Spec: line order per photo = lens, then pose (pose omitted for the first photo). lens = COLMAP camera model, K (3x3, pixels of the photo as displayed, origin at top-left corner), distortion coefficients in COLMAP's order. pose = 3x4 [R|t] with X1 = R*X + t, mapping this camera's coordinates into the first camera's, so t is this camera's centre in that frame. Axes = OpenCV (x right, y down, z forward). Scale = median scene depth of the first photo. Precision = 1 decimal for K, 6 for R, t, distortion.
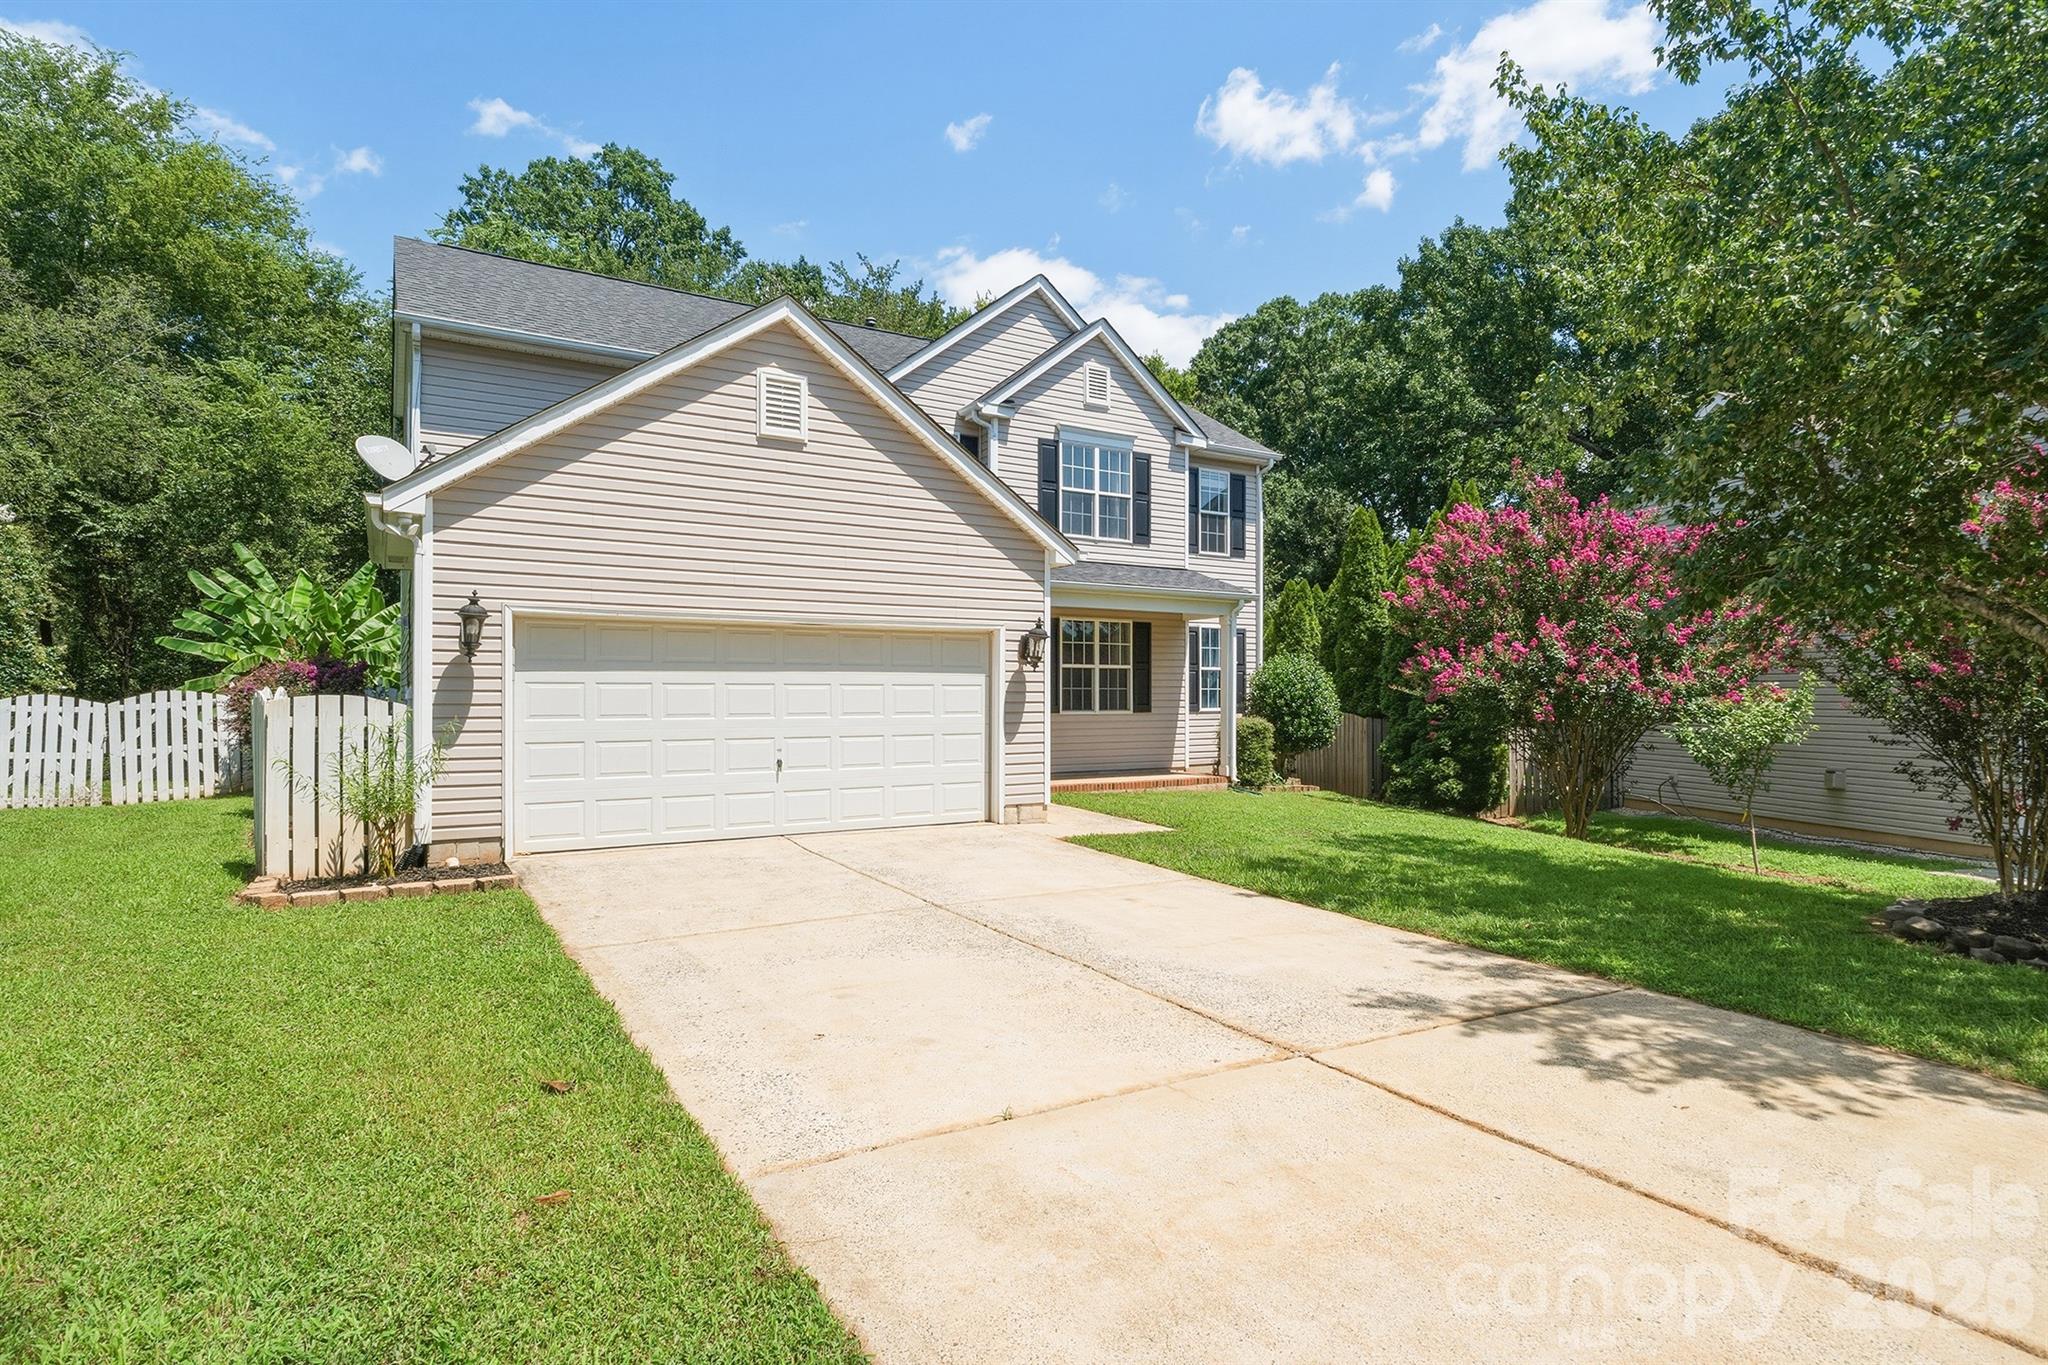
lens RADIAL K [[1076.8, 0, 1029.0], [0, 1076.8, 679.2], [0, 0, 1]] dist [0.006790, 0.000131]
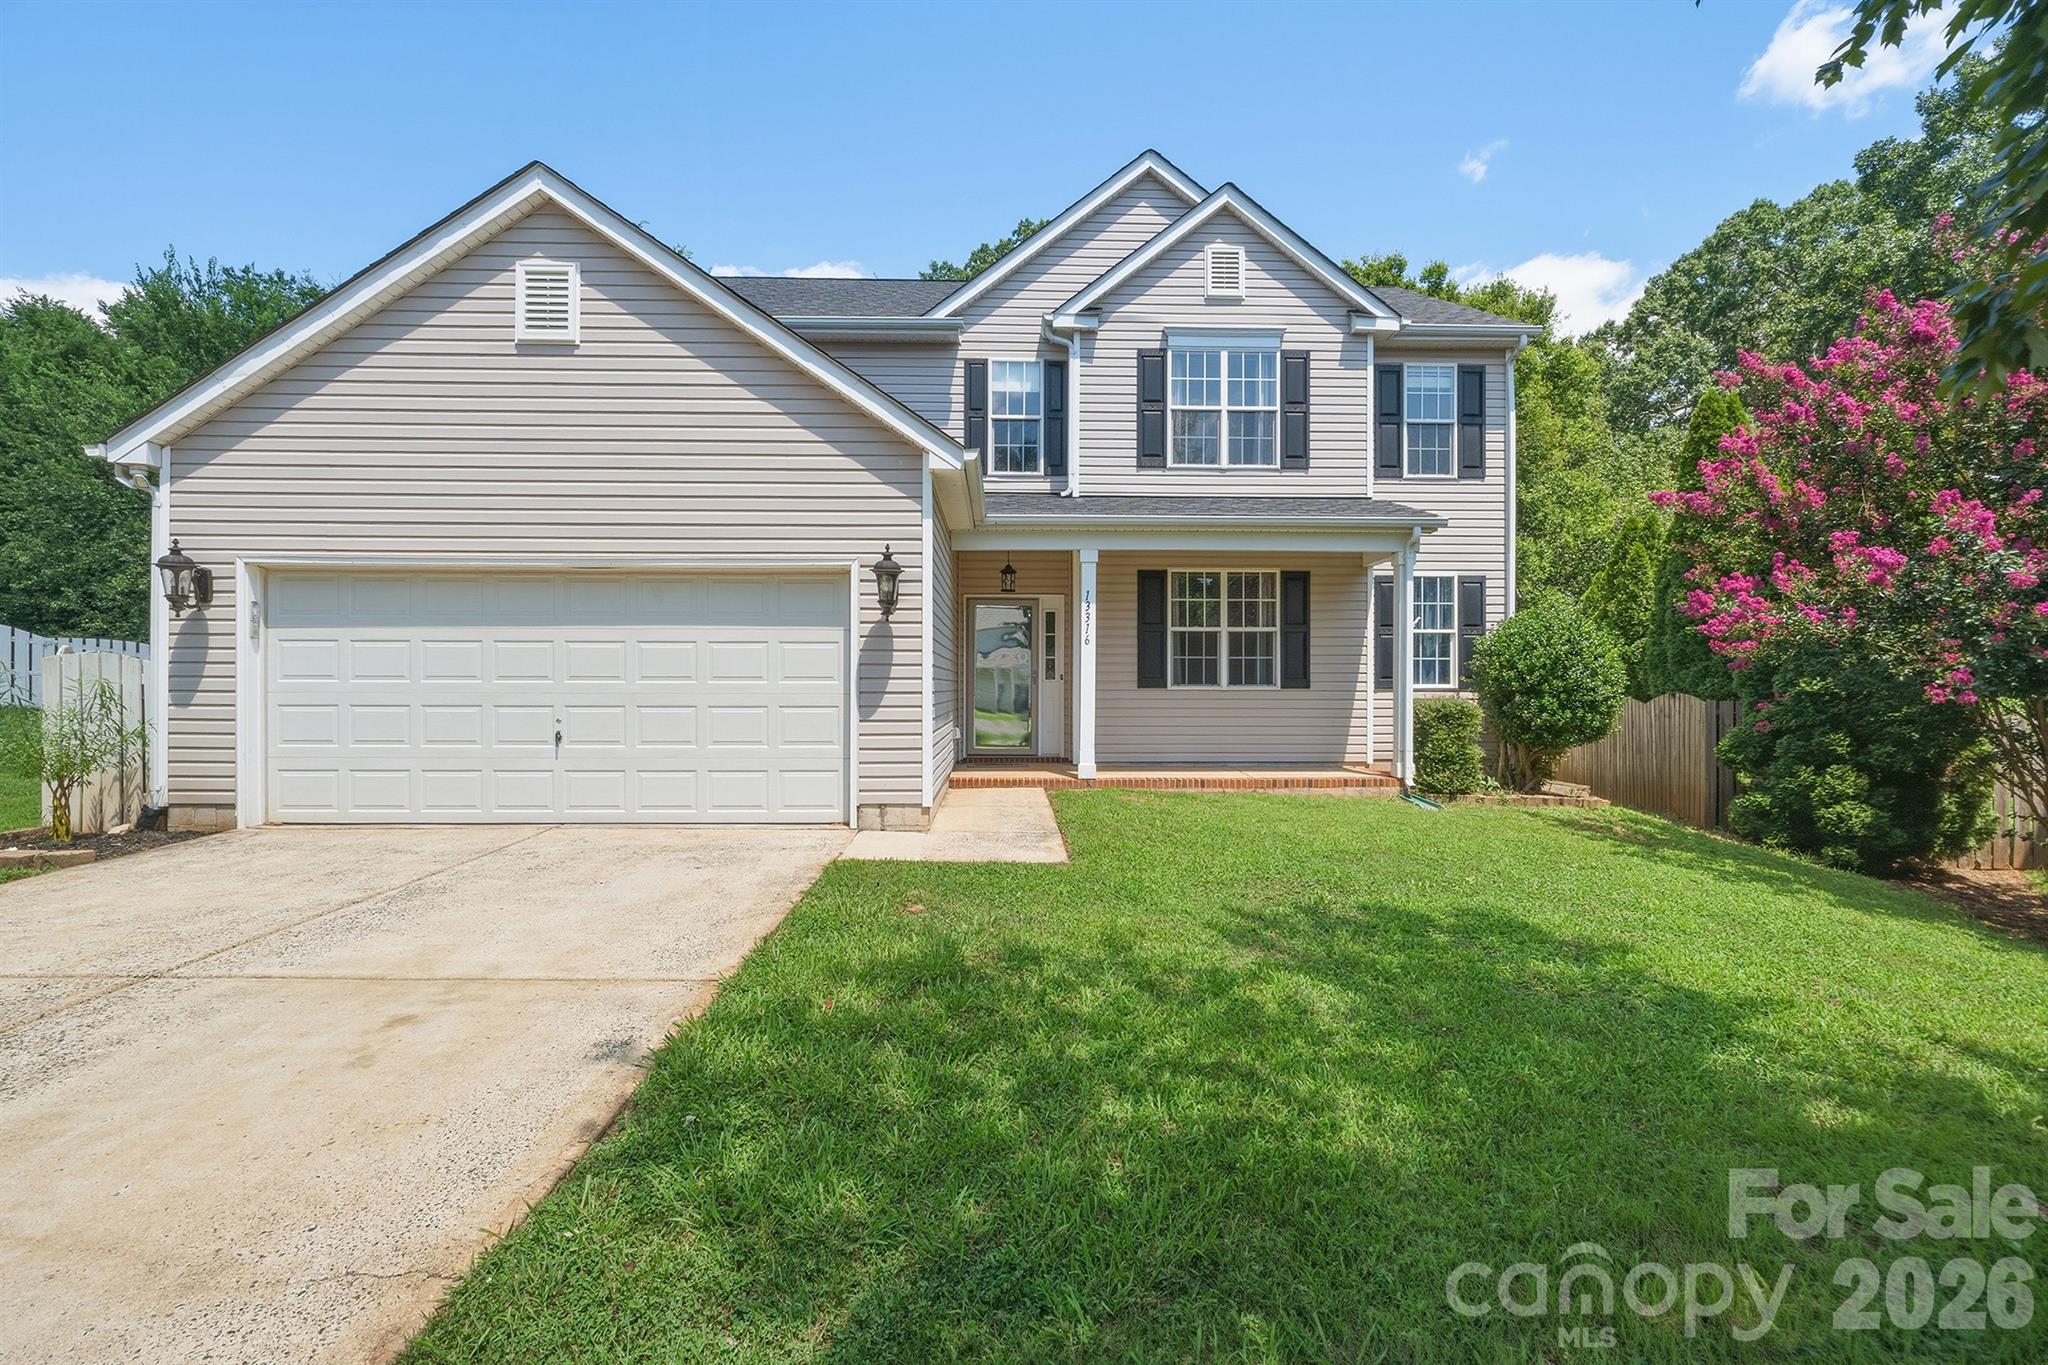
lens RADIAL K [[881.6, 0, 1022.0], [0, 881.6, 680.9], [0, 0, 1]] dist [-0.002668, -0.001609]
pose [[0.864157, 0.000390, -0.503222, 0.259714], [0.005195, 0.999939, 0.009697, 0.018963], [0.503196, -0.010994, 0.864102, 0.368047]]
